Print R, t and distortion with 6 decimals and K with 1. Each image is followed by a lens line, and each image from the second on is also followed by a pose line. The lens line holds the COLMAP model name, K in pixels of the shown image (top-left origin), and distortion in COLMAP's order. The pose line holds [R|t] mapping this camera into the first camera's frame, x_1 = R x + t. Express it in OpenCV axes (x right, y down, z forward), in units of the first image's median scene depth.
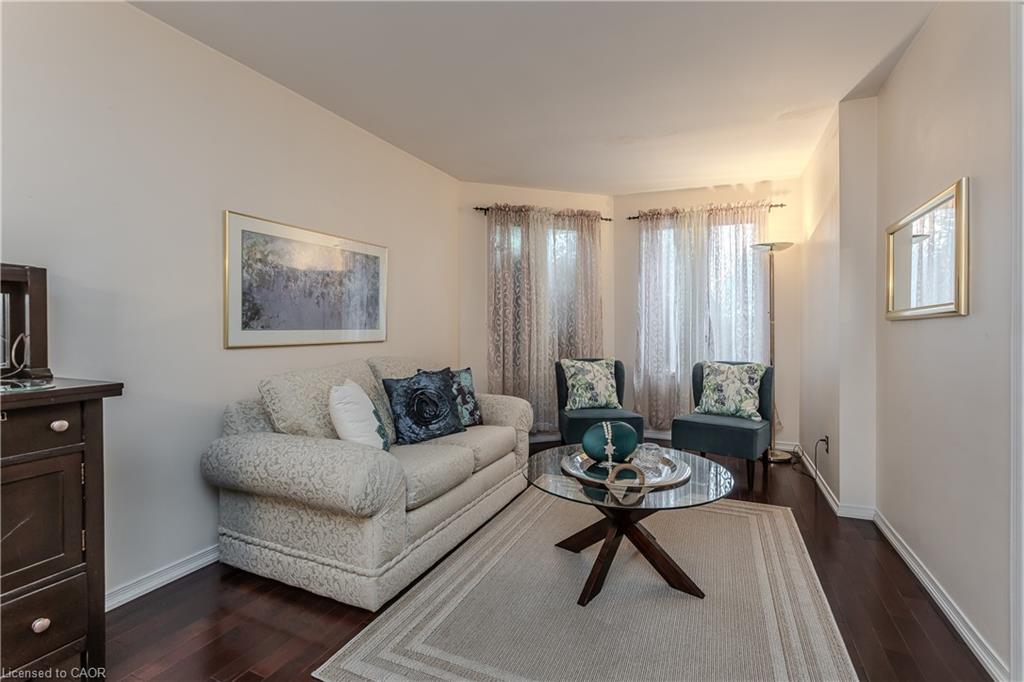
lens RADIAL K [[471.1, 0, 512.0], [0, 471.1, 341.0], [0, 0, 1]] dist [-0.002295, 0.000232]
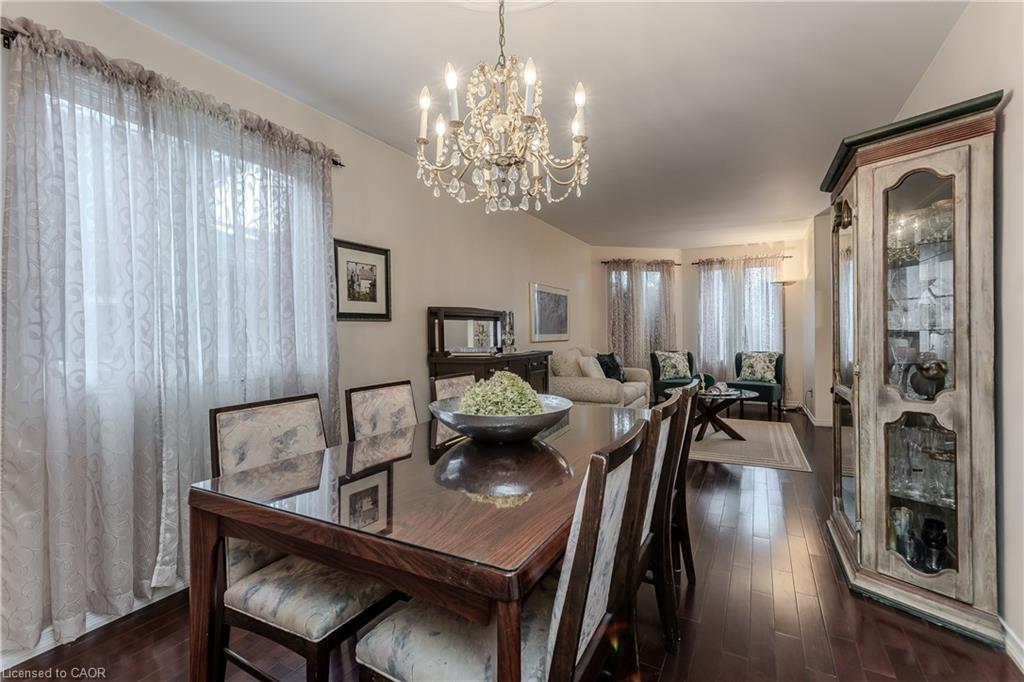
lens RADIAL K [[504.2, 0, 486.0], [0, 504.2, 351.4], [0, 0, 1]] dist [0.002349, 0.000587]
pose [[0.997878, -0.006396, -0.064795, -0.369497], [0.006601, 0.999974, 0.002958, 0.029399], [0.064774, -0.003380, 0.997894, -0.815072]]
